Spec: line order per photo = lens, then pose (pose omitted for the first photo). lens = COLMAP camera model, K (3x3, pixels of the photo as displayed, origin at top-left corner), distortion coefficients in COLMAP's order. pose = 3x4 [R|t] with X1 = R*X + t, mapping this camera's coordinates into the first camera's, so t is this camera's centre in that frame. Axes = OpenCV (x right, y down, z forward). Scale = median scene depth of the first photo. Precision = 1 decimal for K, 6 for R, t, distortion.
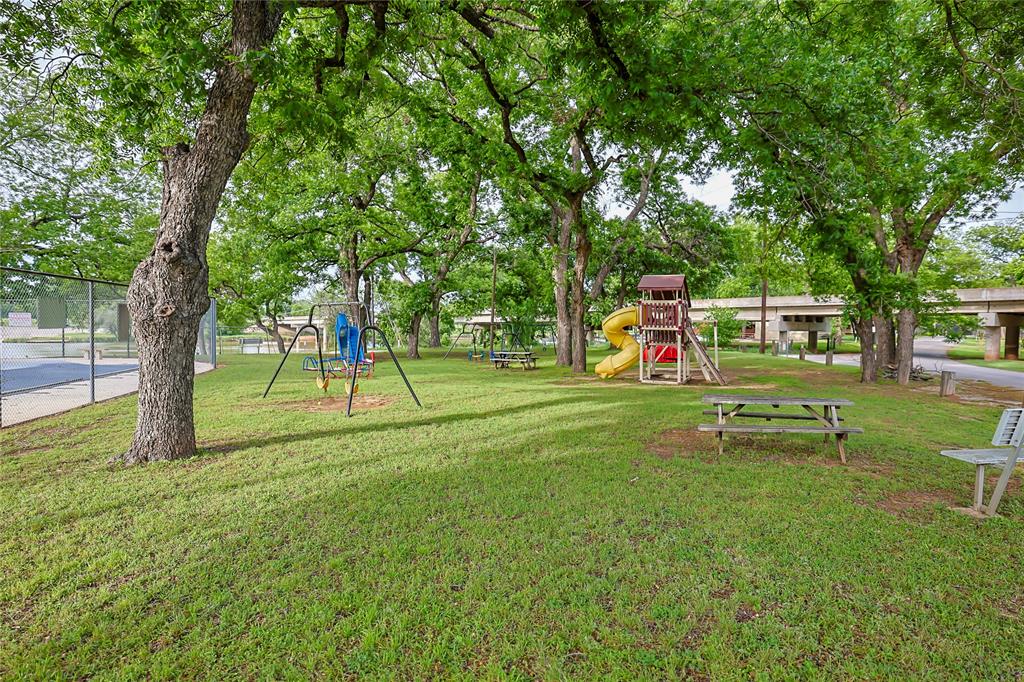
lens RADIAL K [[532.0, 0, 512.0], [0, 532.0, 341.0], [0, 0, 1]] dist [-0.000148, -0.000001]
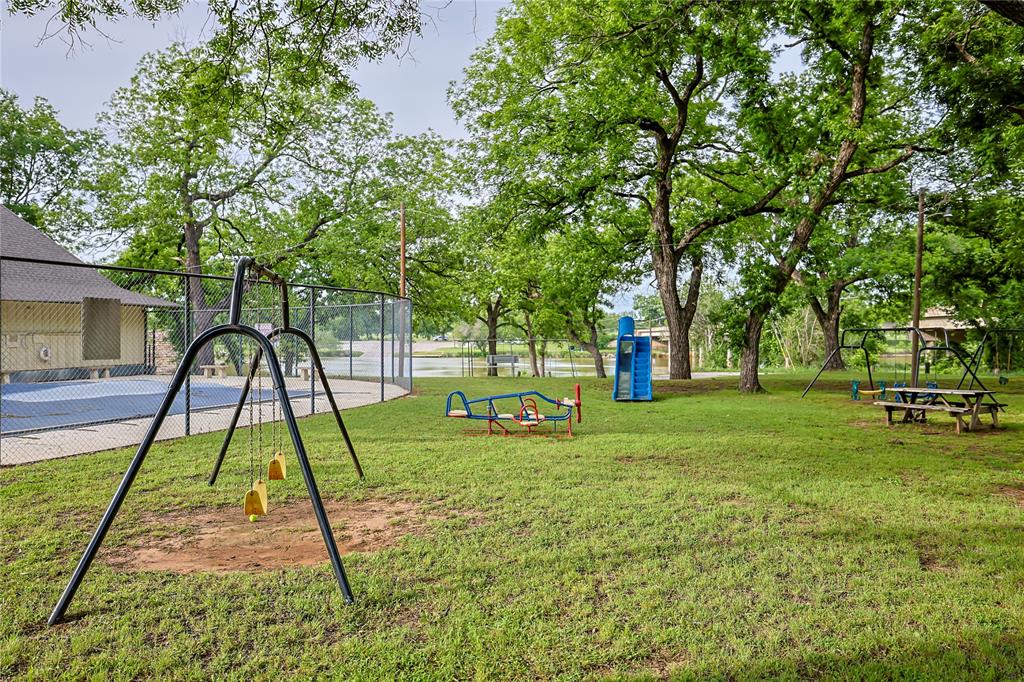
lens RADIAL K [[692.3, 0, 512.0], [0, 692.3, 341.0], [0, 0, 1]] dist [0.005408, 0.002392]
pose [[0.813996, -0.006360, -0.580835, 0.033809], [-0.007290, 0.999749, -0.021163, -0.003075], [0.580824, 0.021461, 0.813746, 0.197575]]
